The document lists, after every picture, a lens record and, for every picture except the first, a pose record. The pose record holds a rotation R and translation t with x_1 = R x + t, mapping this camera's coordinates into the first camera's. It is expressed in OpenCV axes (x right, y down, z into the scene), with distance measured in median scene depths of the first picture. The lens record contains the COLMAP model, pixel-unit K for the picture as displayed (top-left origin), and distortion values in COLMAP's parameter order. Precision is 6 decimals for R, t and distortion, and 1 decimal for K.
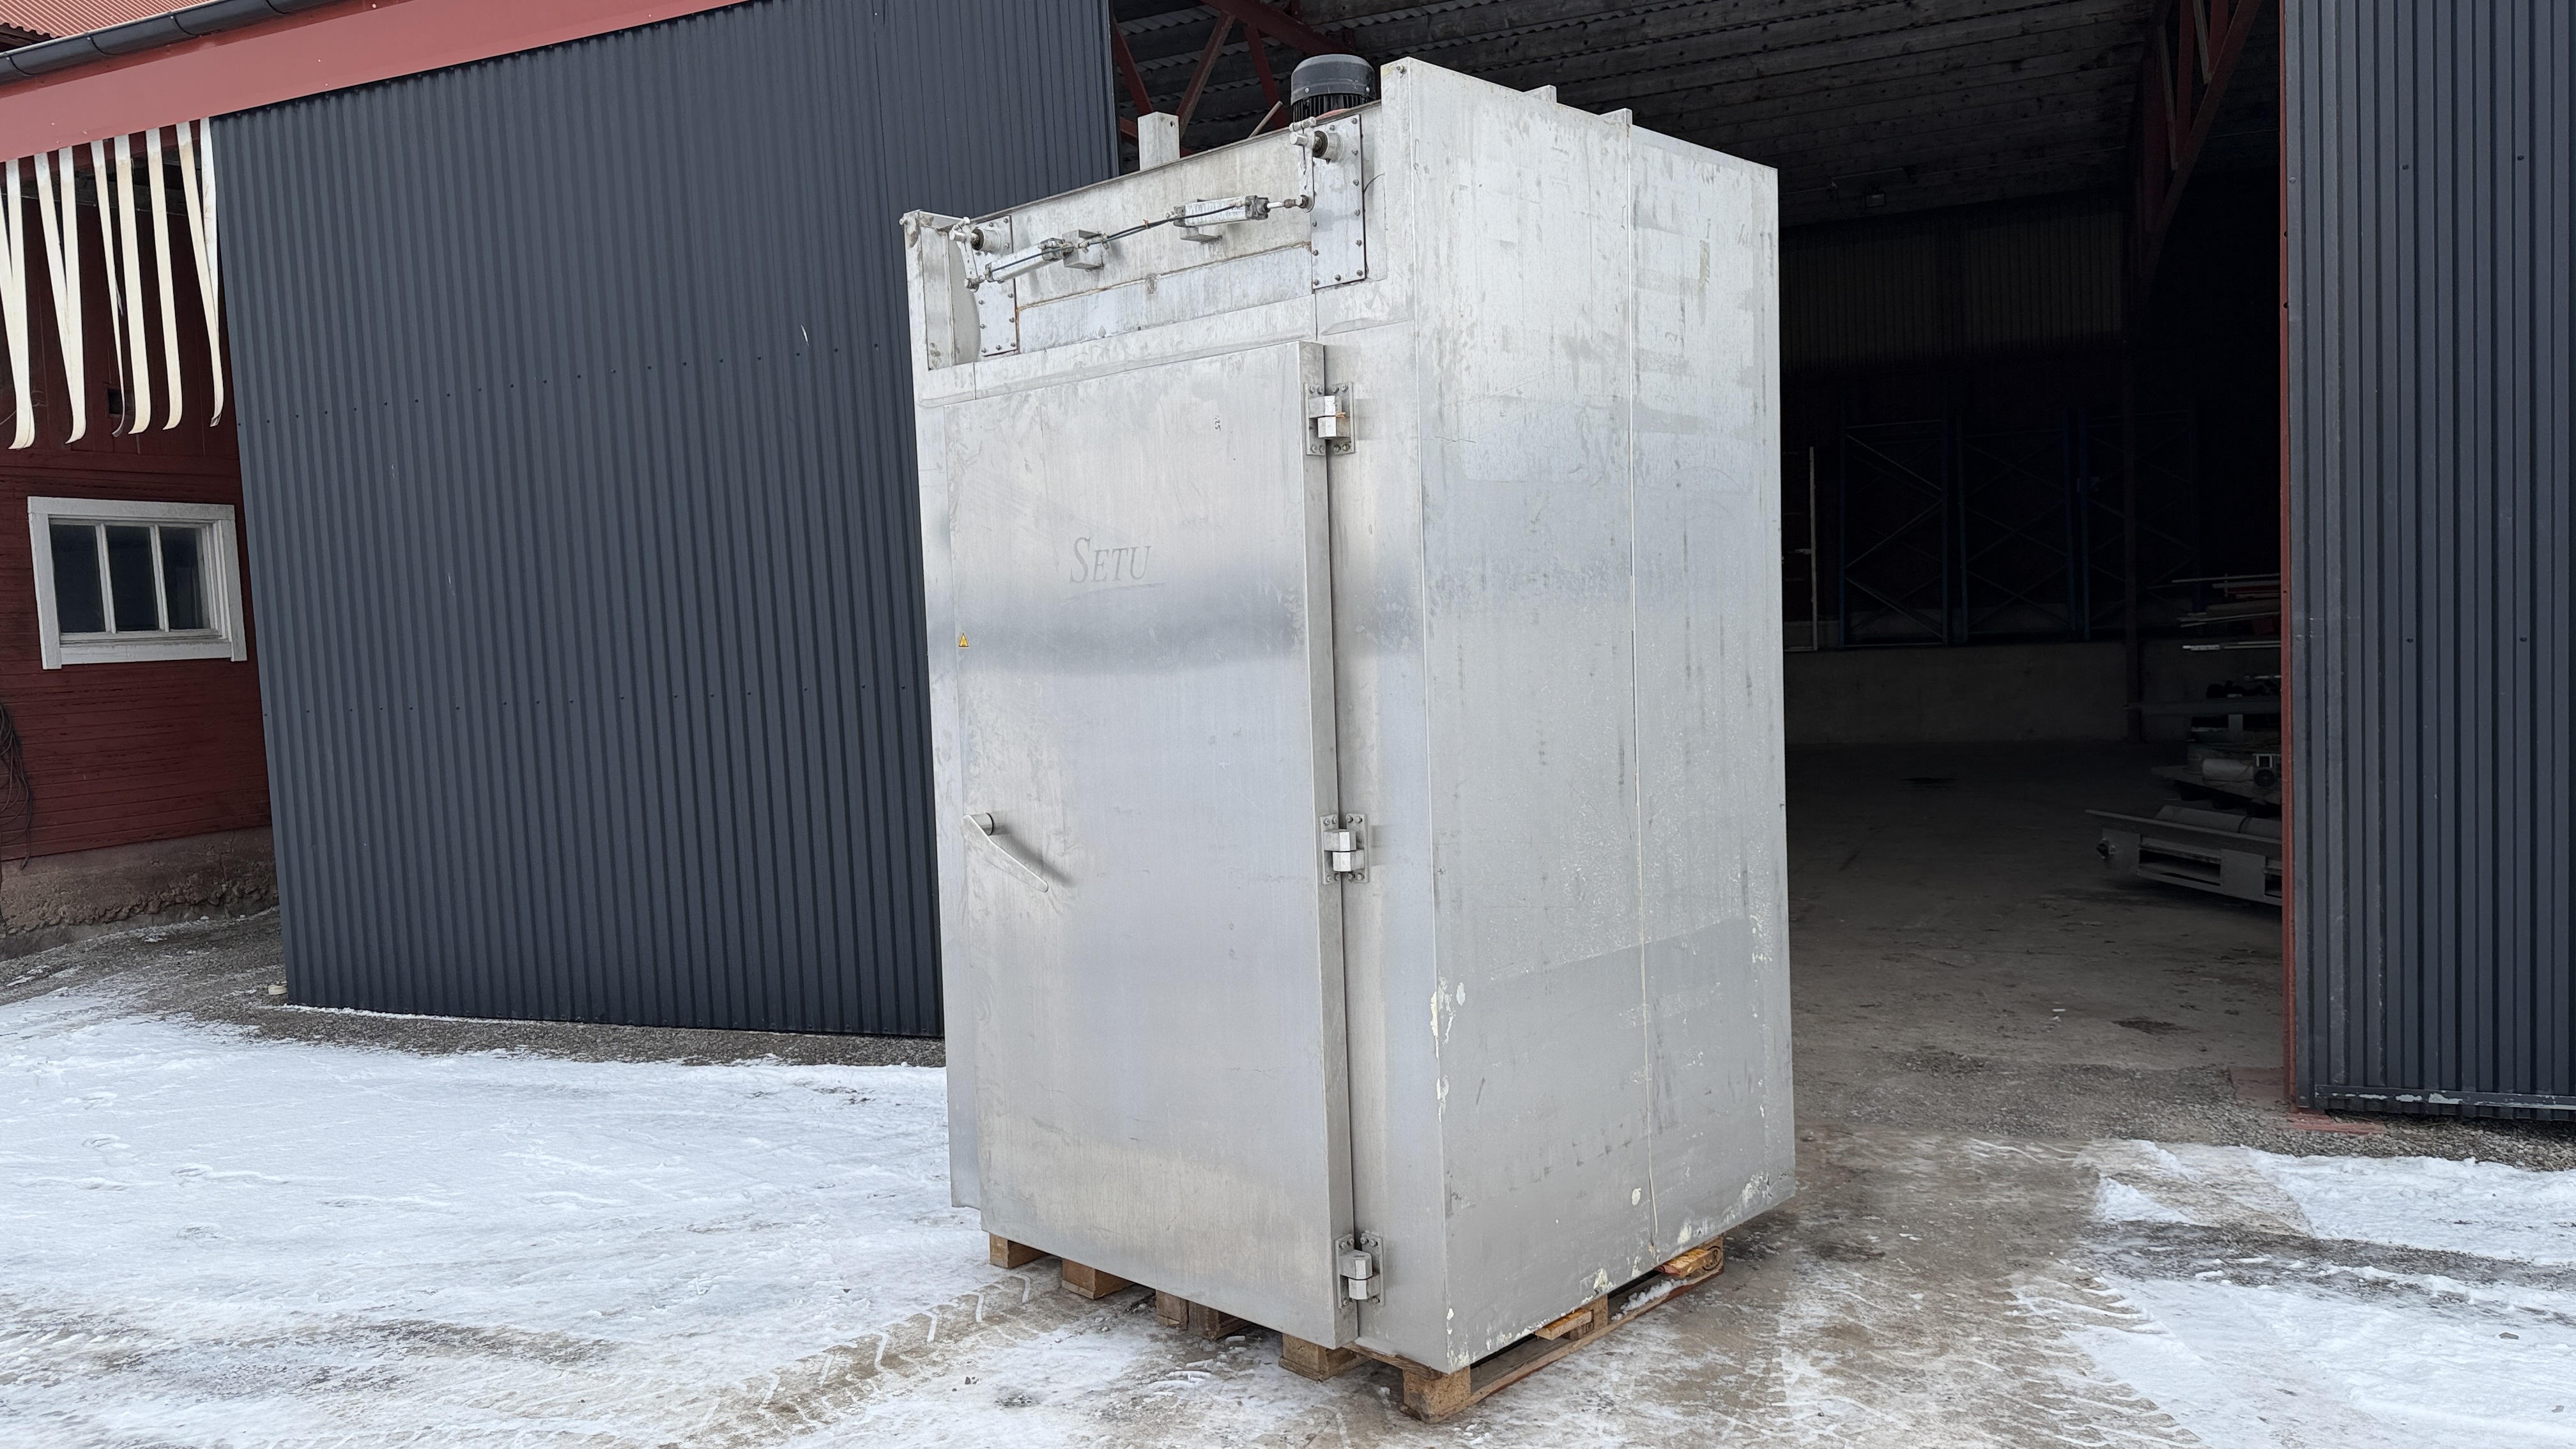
lens RADIAL K [[1813.2, 0, 1277.4], [0, 1813.2, 729.1], [0, 0, 1]] dist [0.082766, -0.114352]
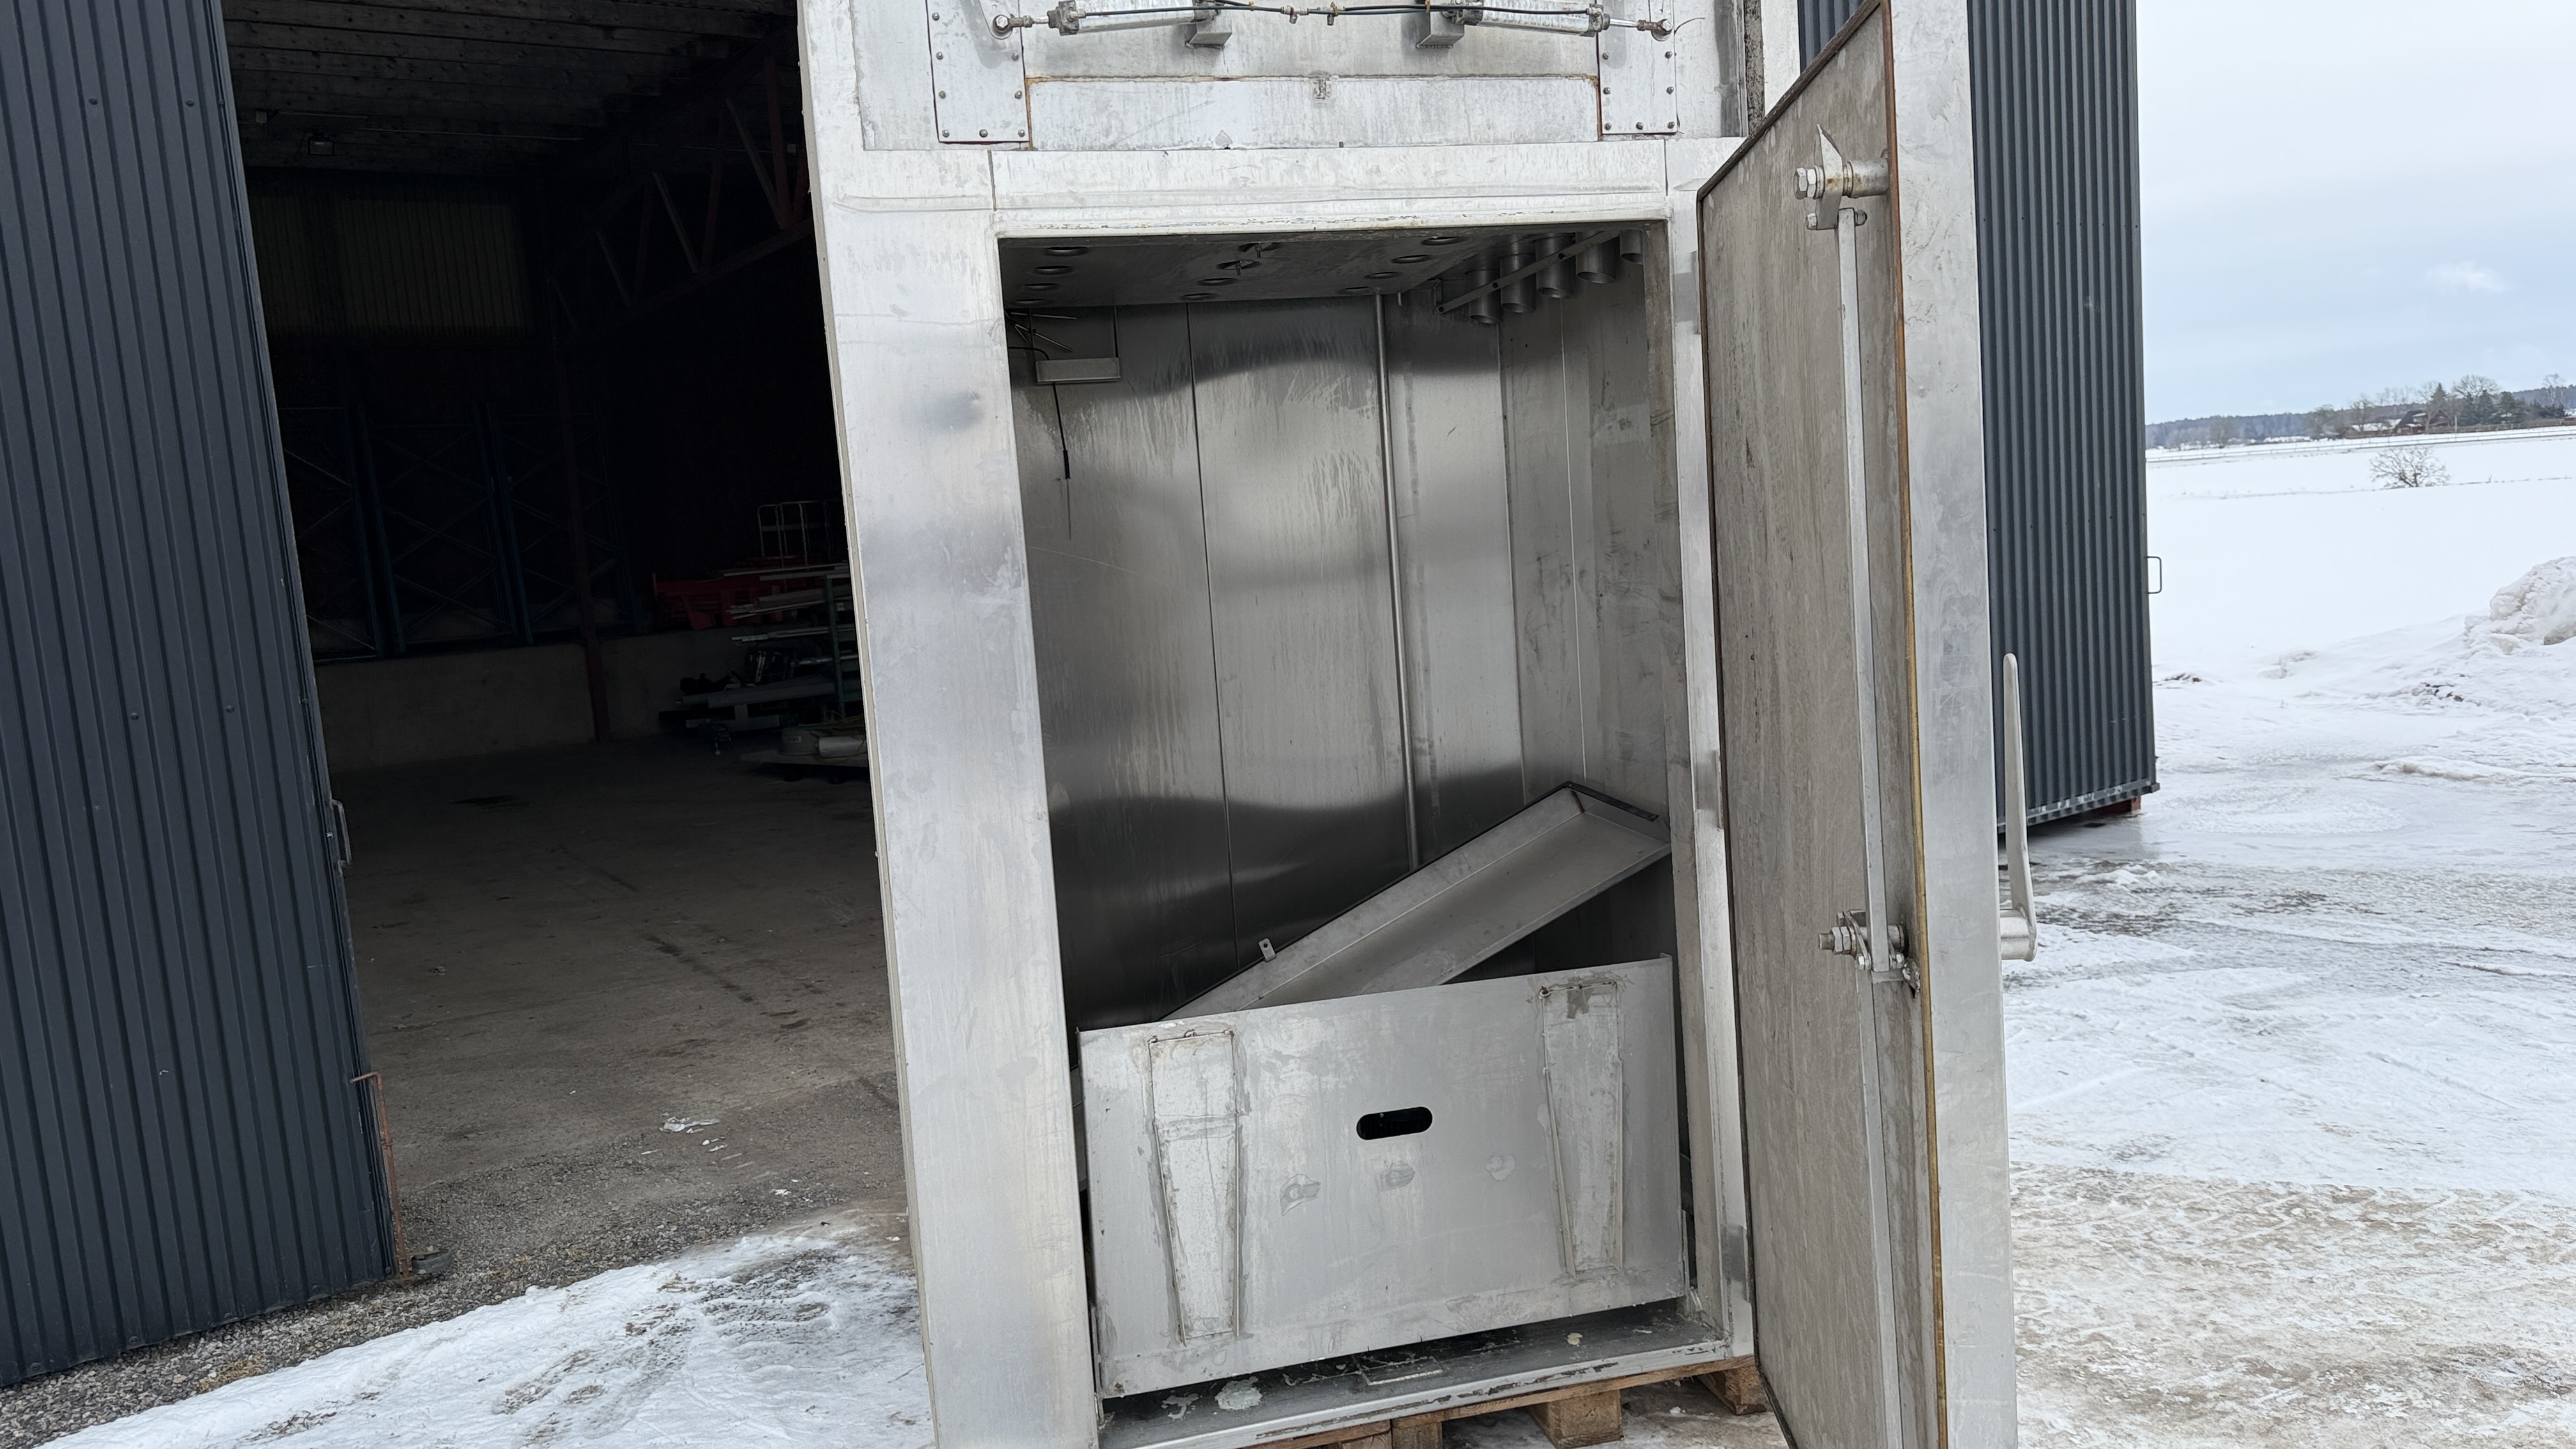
lens RADIAL K [[1811.2, 0, 1288.0], [0, 1811.2, 724.5], [0, 0, 1]] dist [0.047675, -0.047663]
pose [[0.530502, -0.088036, 0.843100, -0.696720], [0.101194, 0.994057, 0.040125, -0.019250], [-0.841622, 0.064030, 0.536258, 0.617957]]
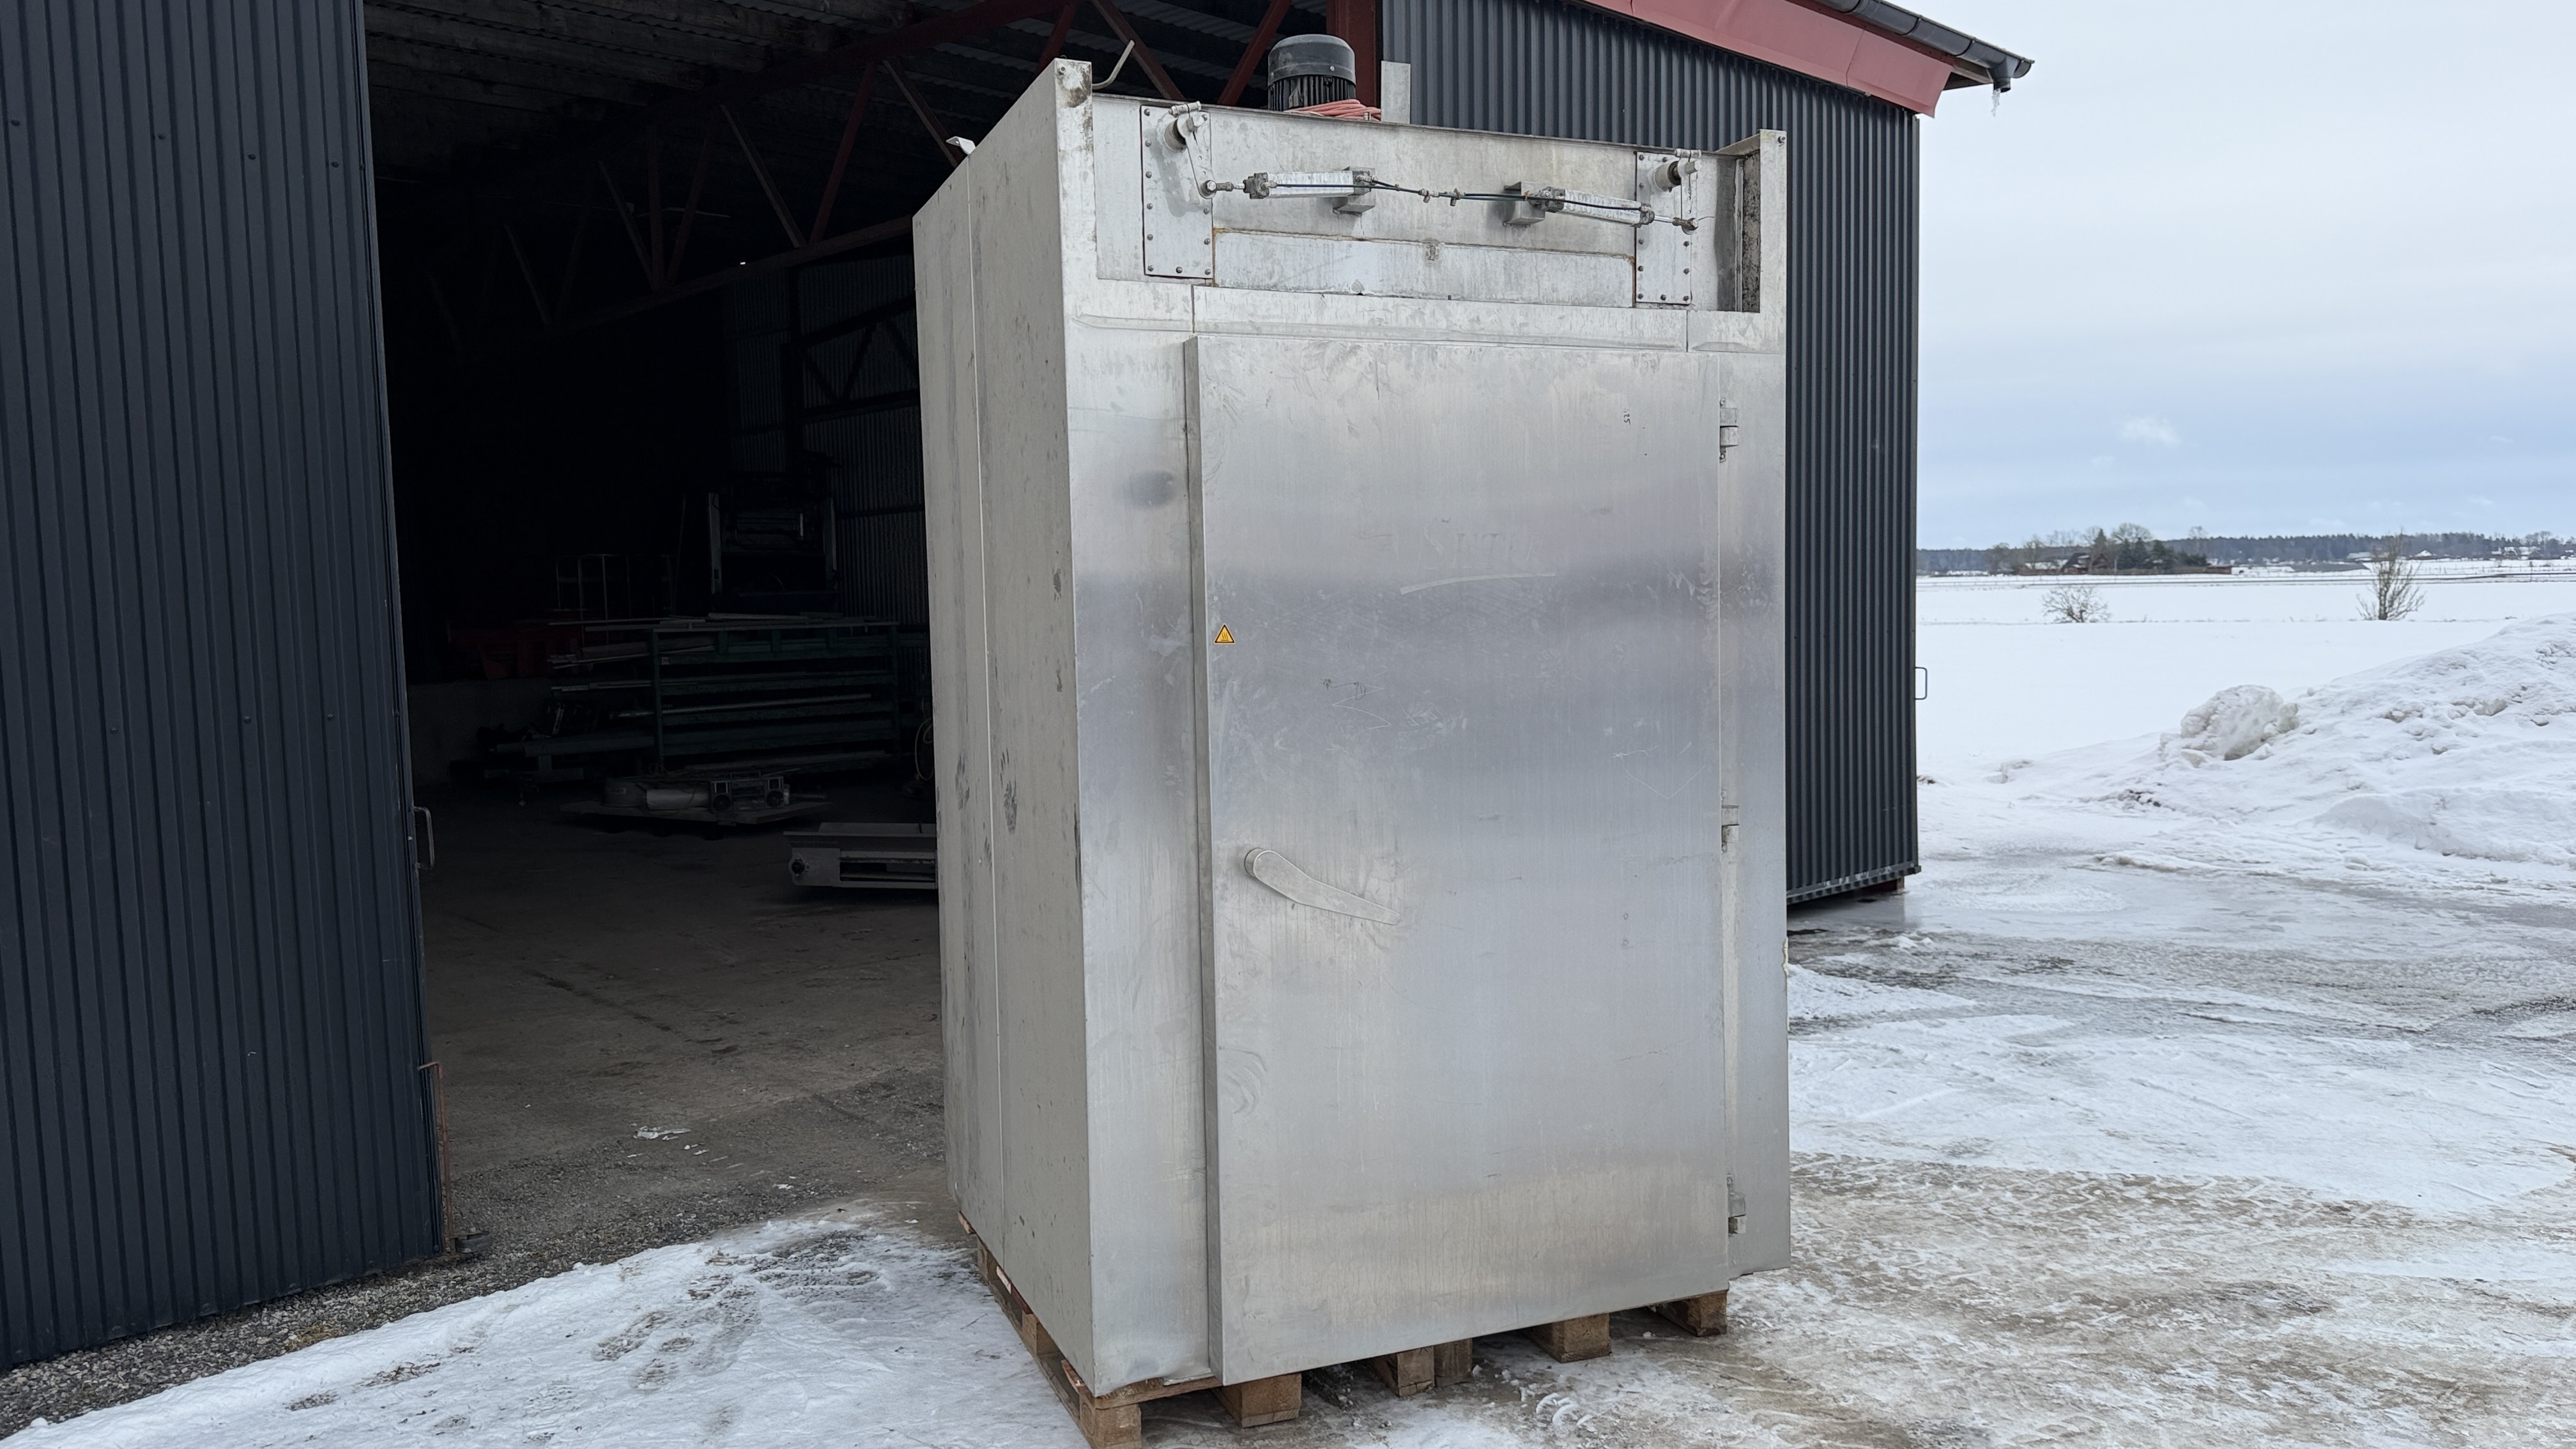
lens RADIAL K [[1813.2, 0, 1277.4], [0, 1813.2, 729.1], [0, 0, 1]] dist [0.082766, -0.114352]
pose [[0.407346, -0.031035, 0.912746, -0.926247], [0.061000, 0.998115, 0.006714, -0.012575], [-0.911234, 0.052943, 0.408472, 0.687747]]
